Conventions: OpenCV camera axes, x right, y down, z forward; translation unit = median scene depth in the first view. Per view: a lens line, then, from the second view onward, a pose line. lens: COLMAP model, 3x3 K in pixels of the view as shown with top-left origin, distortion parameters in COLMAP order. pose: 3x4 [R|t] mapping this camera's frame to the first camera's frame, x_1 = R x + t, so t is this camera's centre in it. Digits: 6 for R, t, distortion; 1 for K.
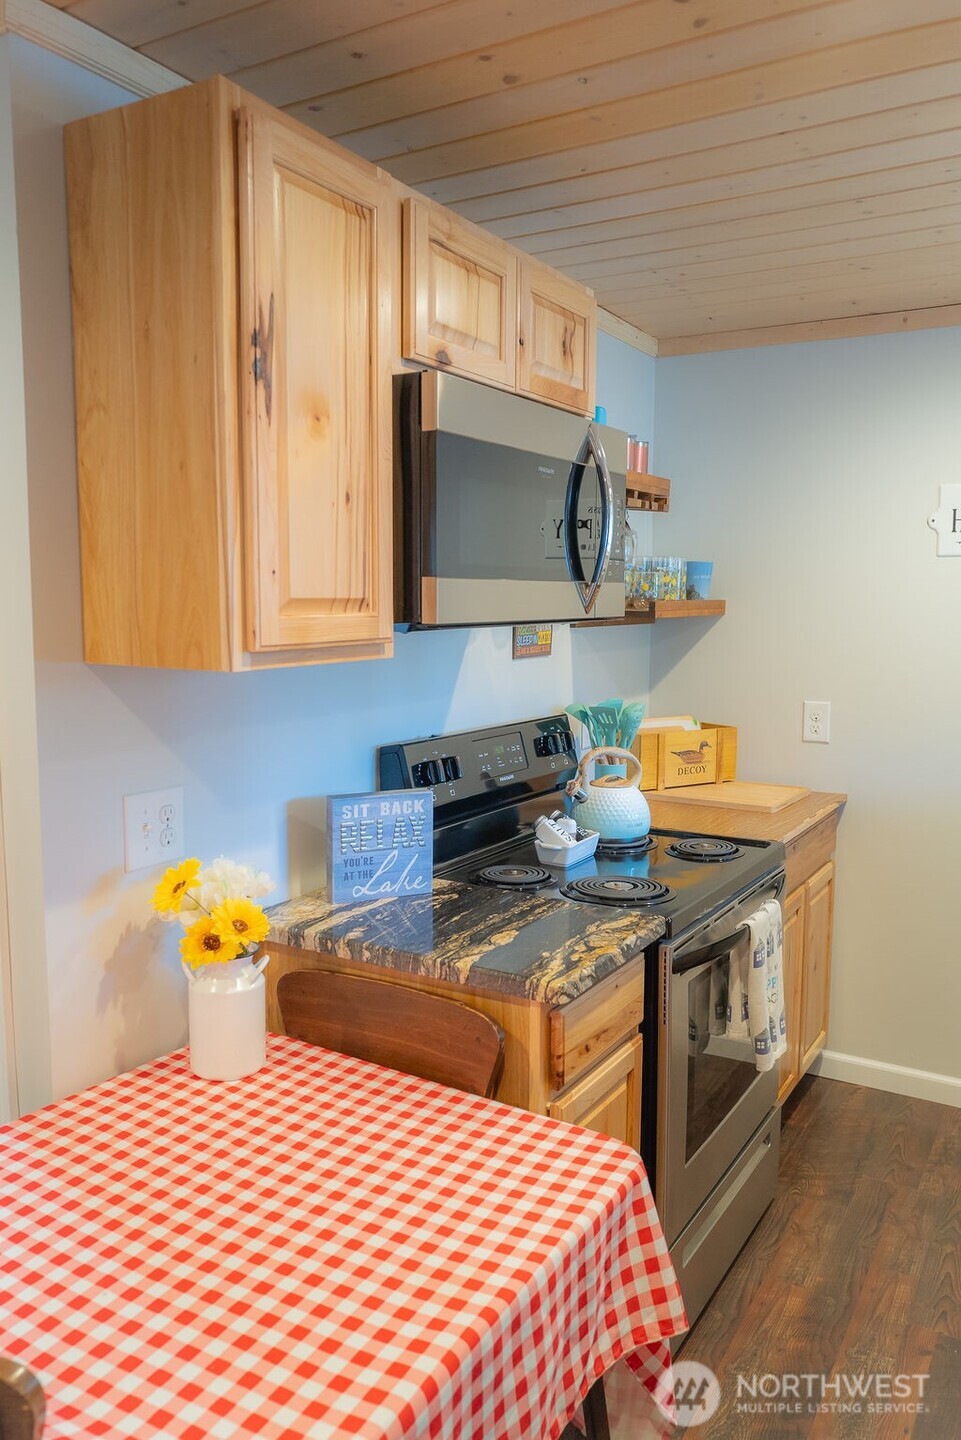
lens RADIAL K [[1085.6, 0, 456.0], [0, 1085.6, 702.0], [0, 0, 1]] dist [-0.044474, 0.055550]
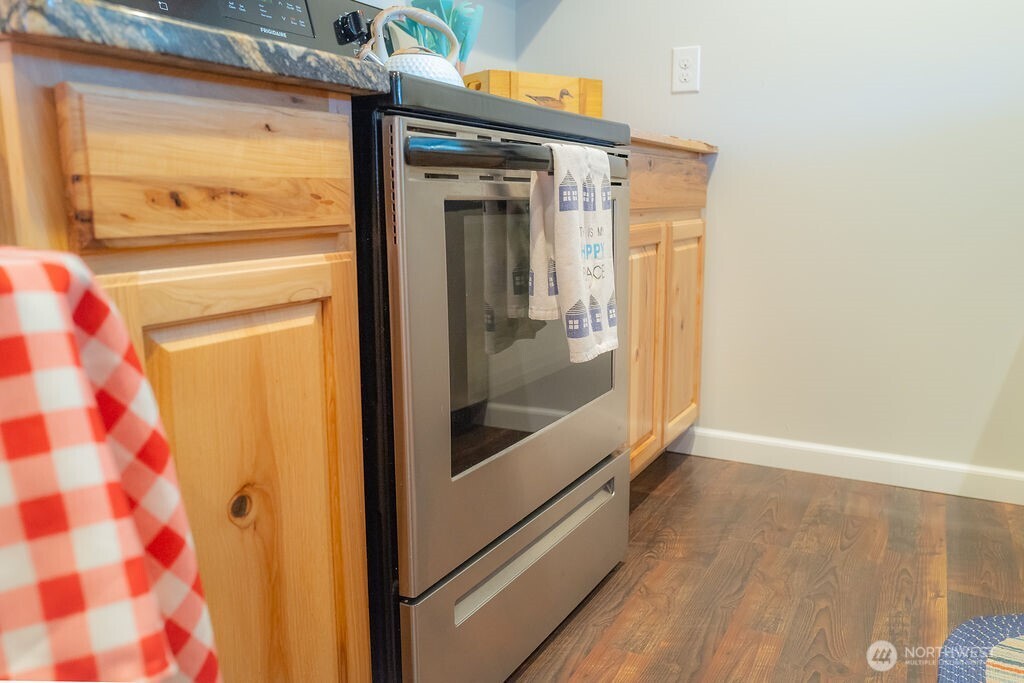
lens RADIAL K [[772.0, 0, 532.6], [0, 772.0, 344.6], [0, 0, 1]] dist [-0.044474, 0.055550]
pose [[0.997623, -0.016545, 0.066891, 0.190778], [0.012606, 0.998185, 0.058885, 0.260093], [-0.067744, -0.057901, 0.996021, 0.422148]]
